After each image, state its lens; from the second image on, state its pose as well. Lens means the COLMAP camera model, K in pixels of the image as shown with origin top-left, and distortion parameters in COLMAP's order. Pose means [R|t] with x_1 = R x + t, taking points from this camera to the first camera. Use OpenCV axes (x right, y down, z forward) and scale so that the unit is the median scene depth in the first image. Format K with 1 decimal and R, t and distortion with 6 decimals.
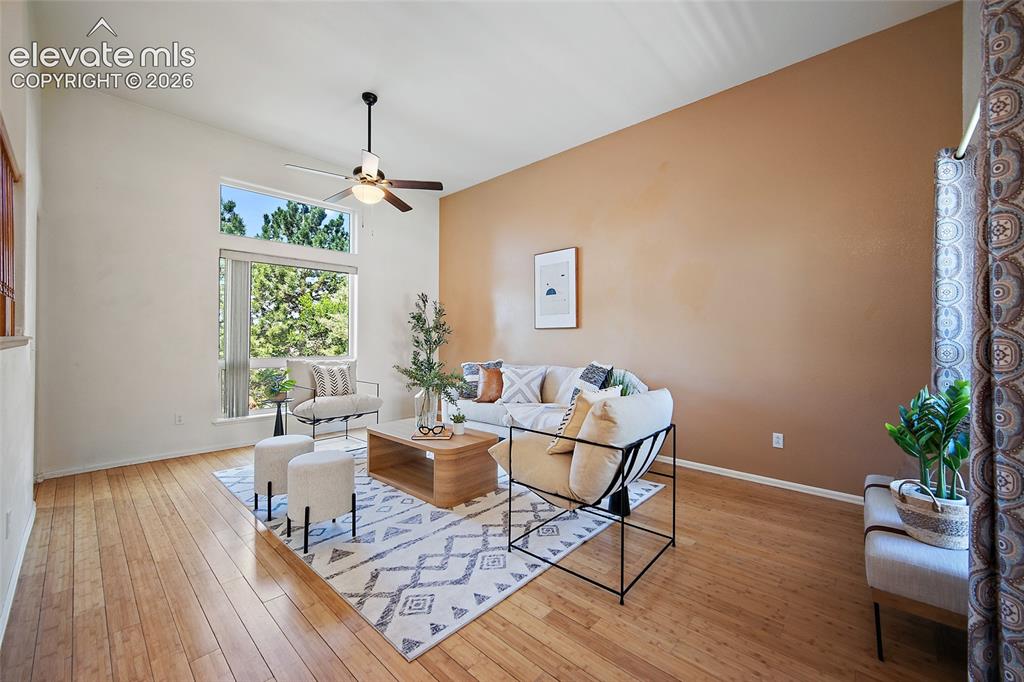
lens RADIAL K [[404.0, 0, 509.9], [0, 404.0, 339.8], [0, 0, 1]] dist [-0.003163, 0.000880]
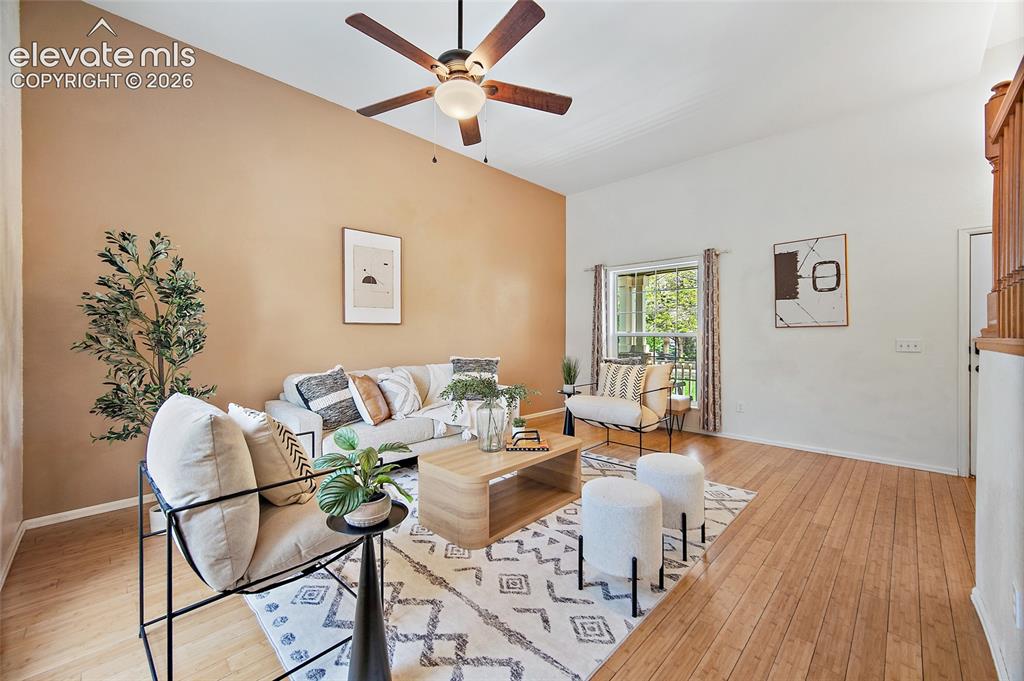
lens RADIAL K [[404.0, 0, 504.9], [0, 404.0, 334.4], [0, 0, 1]] dist [-0.003163, 0.000880]
pose [[0.039110, -0.005420, 0.999220, -1.284433], [0.003592, 0.999980, 0.005283, -0.015449], [-0.999228, 0.003383, 0.039128, 1.204961]]
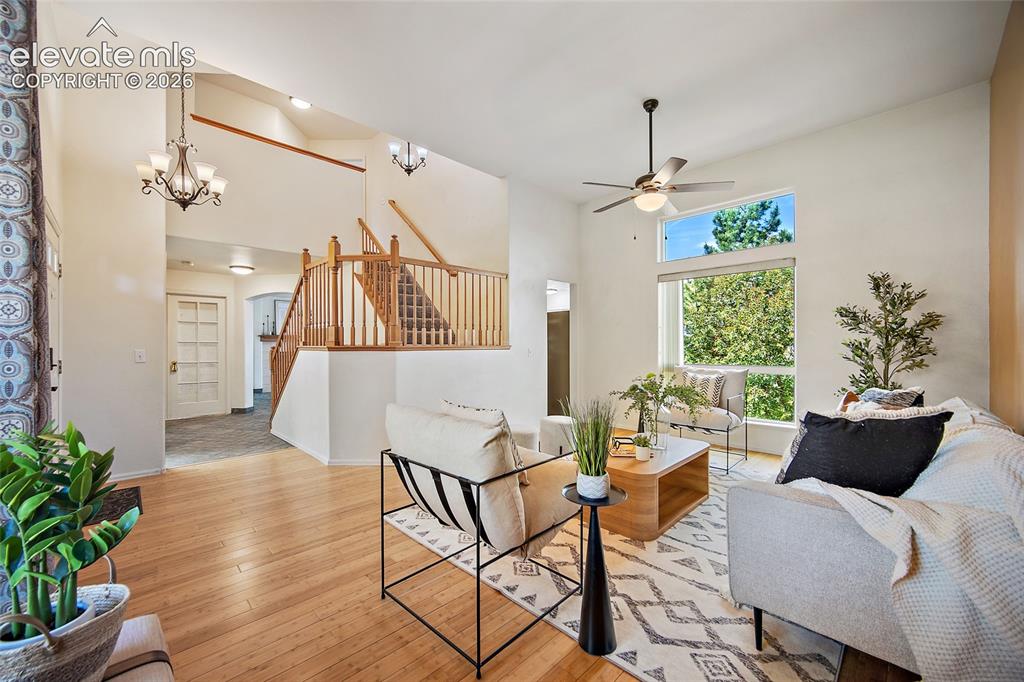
lens RADIAL K [[404.0, 0, 513.8], [0, 404.0, 343.8], [0, 0, 1]] dist [-0.003163, 0.000880]
pose [[-0.036893, -0.004191, -0.999310, 0.889440], [-0.003696, 0.999985, -0.004058, -0.006274], [0.999312, 0.003544, -0.036908, 0.924781]]
